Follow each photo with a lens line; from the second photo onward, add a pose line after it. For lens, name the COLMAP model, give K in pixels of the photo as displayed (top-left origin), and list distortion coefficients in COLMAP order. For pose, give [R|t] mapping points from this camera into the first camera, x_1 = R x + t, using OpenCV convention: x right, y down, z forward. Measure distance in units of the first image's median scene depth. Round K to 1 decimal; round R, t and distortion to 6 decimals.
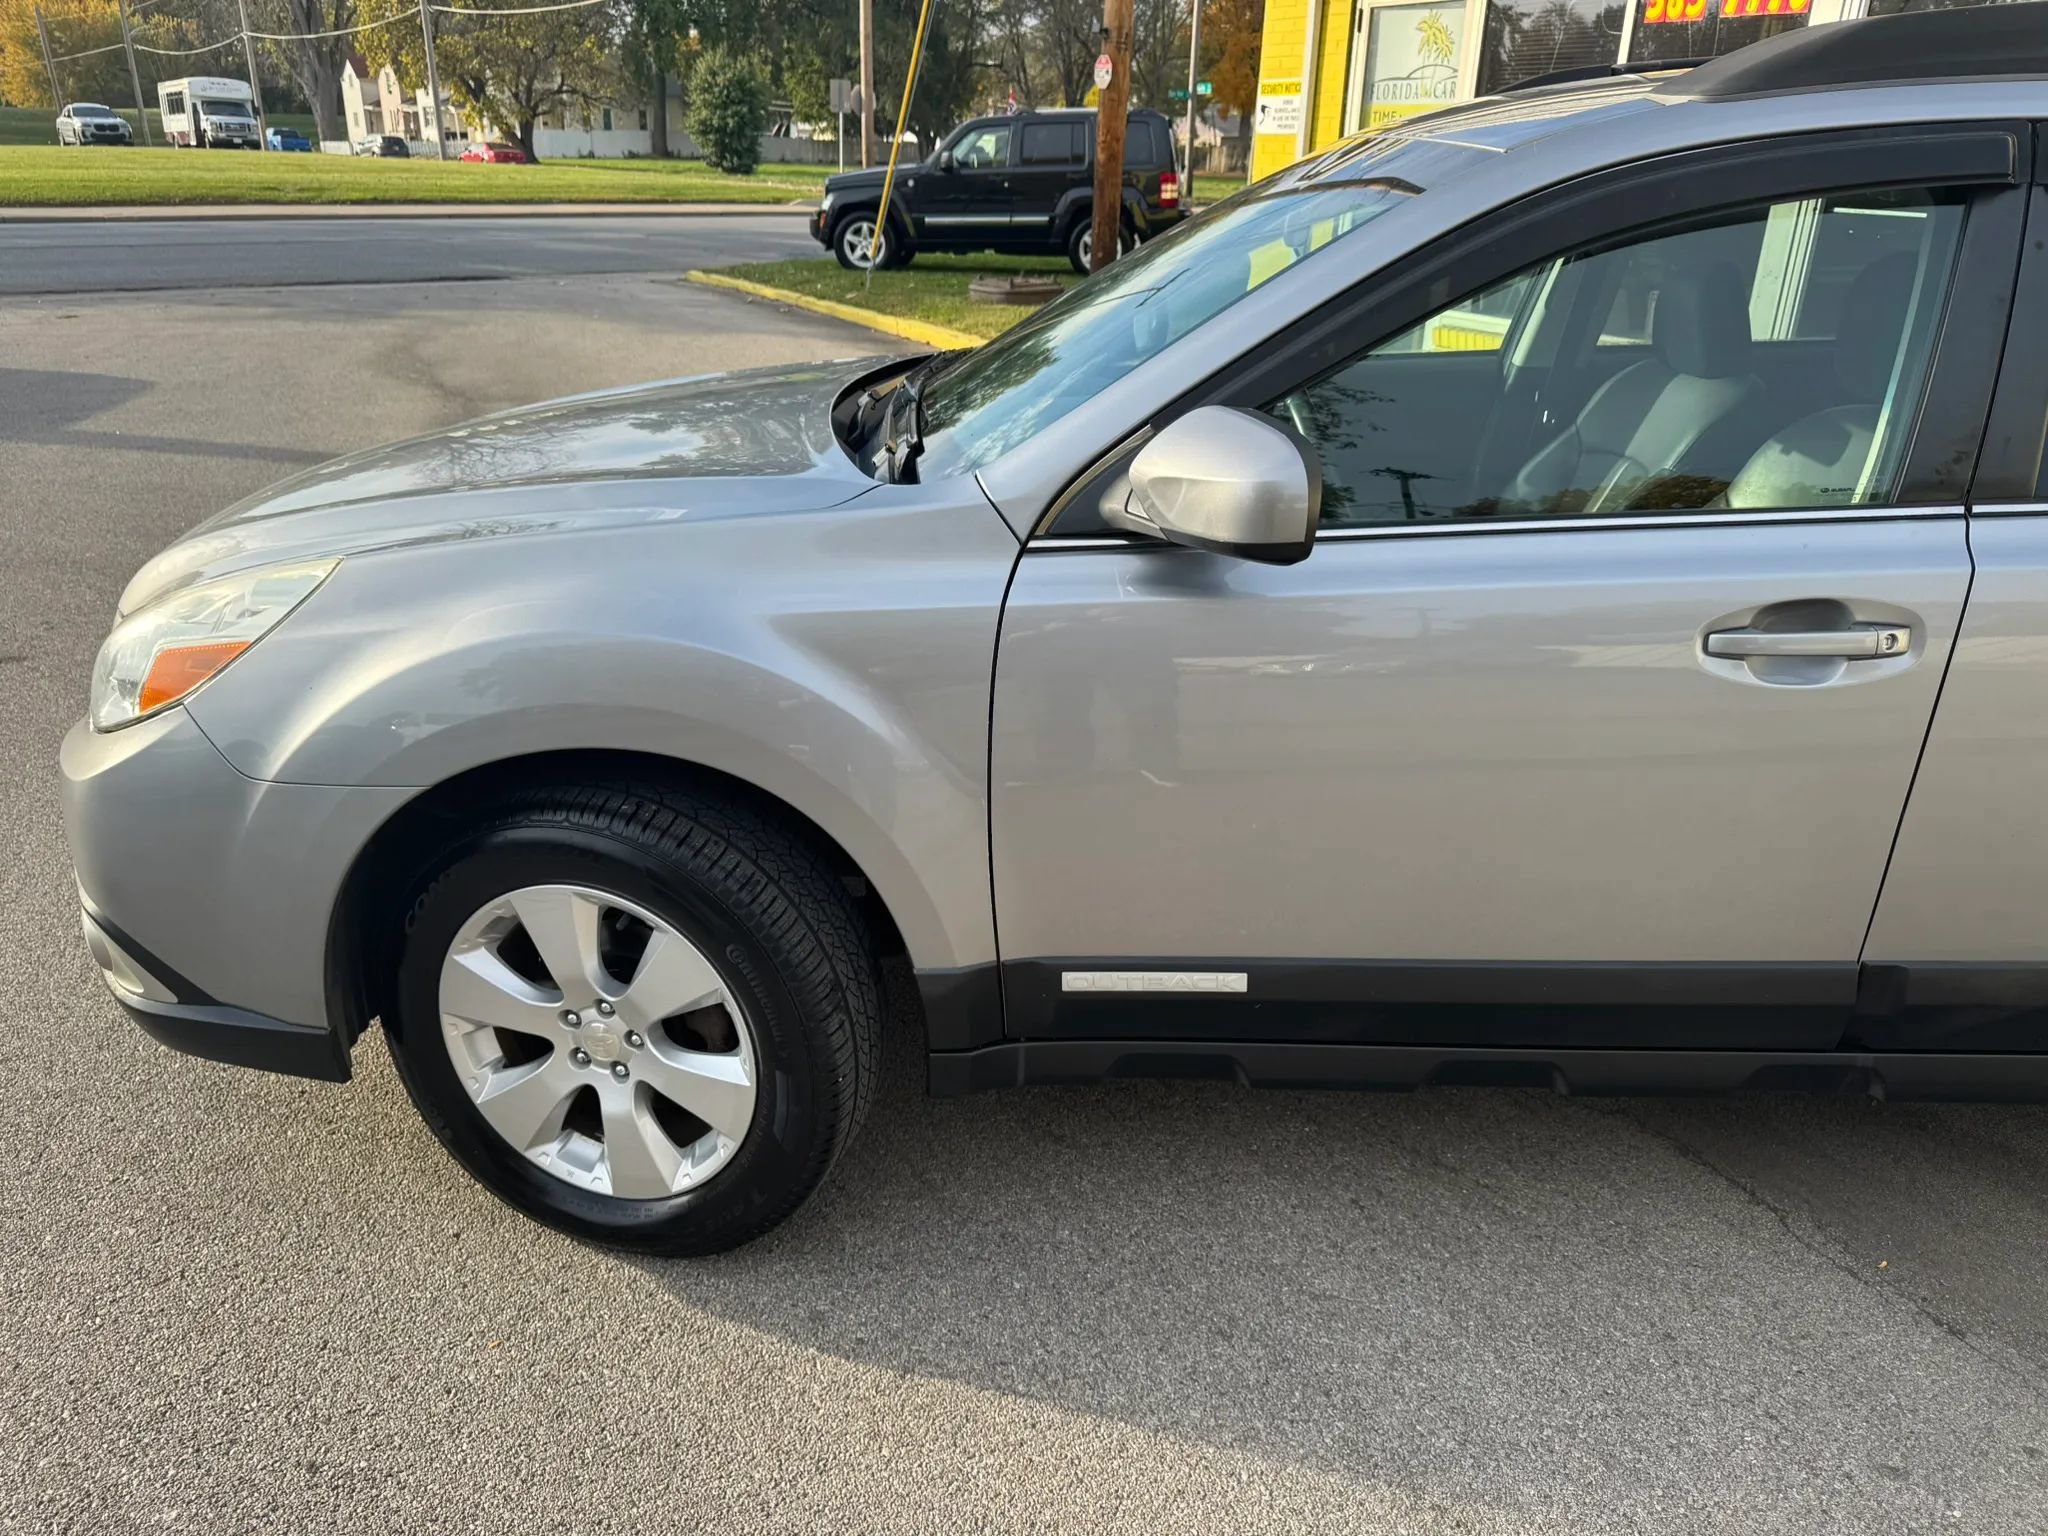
lens RADIAL K [[1516.6, 0, 1015.4], [0, 1516.6, 795.8], [0, 0, 1]] dist [-0.000030, -0.003393]
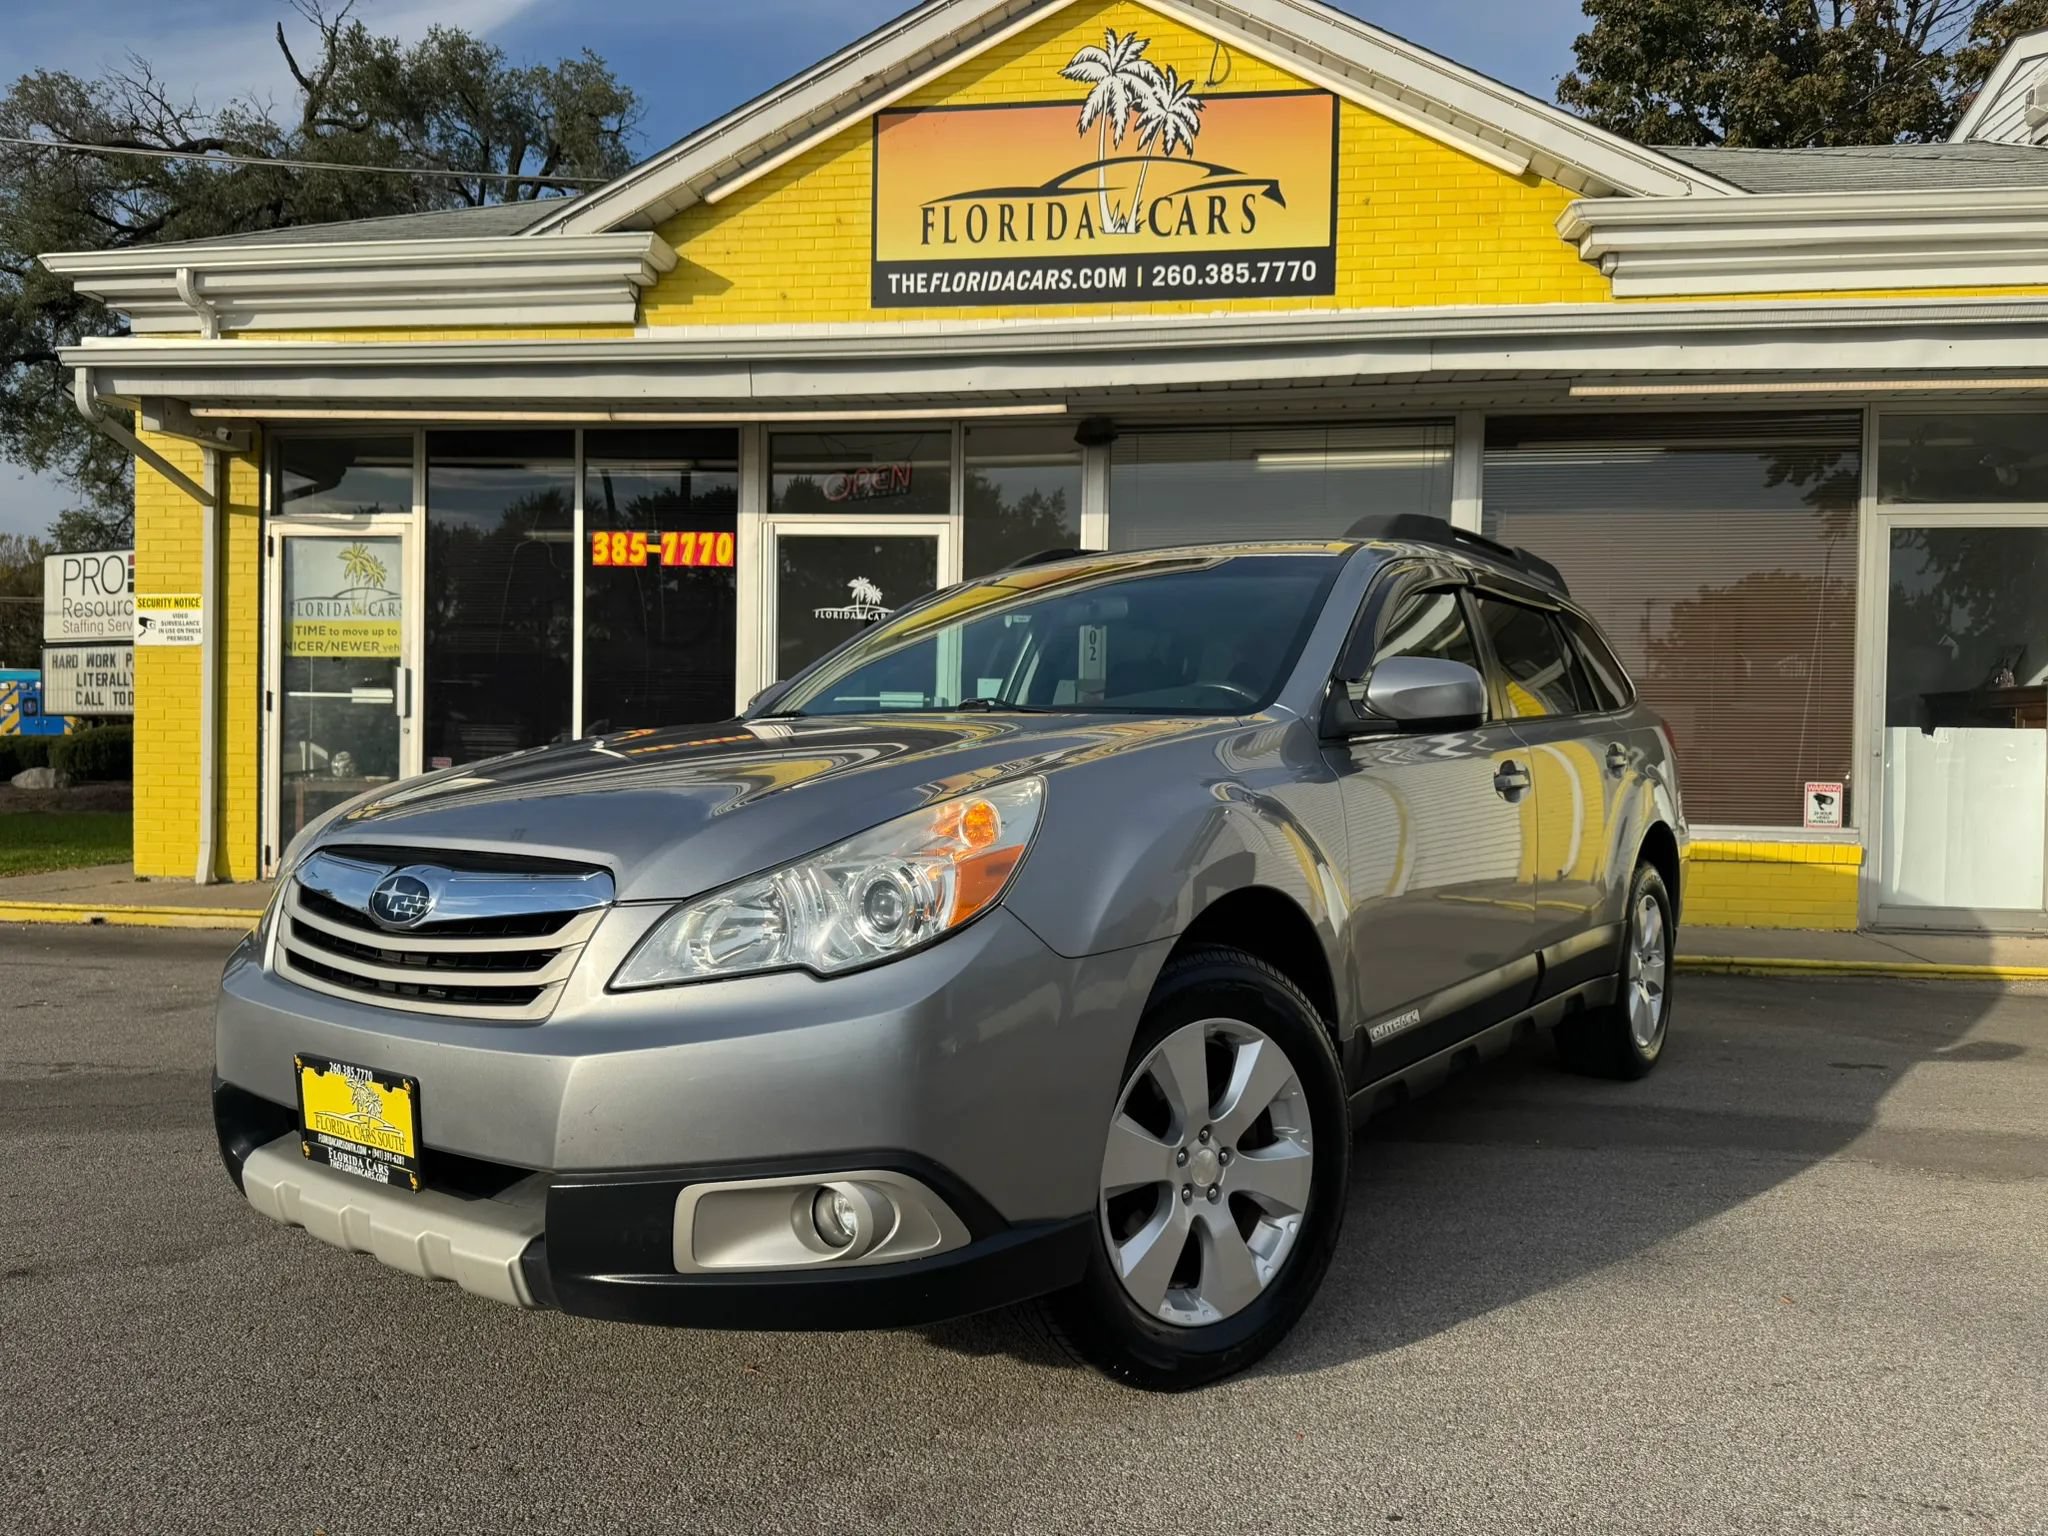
lens RADIAL K [[1510.3, 0, 1025.7], [0, 1510.3, 804.8], [0, 0, 1]] dist [-0.007343, -0.004157]
pose [[0.575416, -0.030020, 0.817310, -0.119403], [0.310146, 0.932694, -0.184096, 0.006628], [-0.756774, 0.359417, 0.545997, 0.029244]]
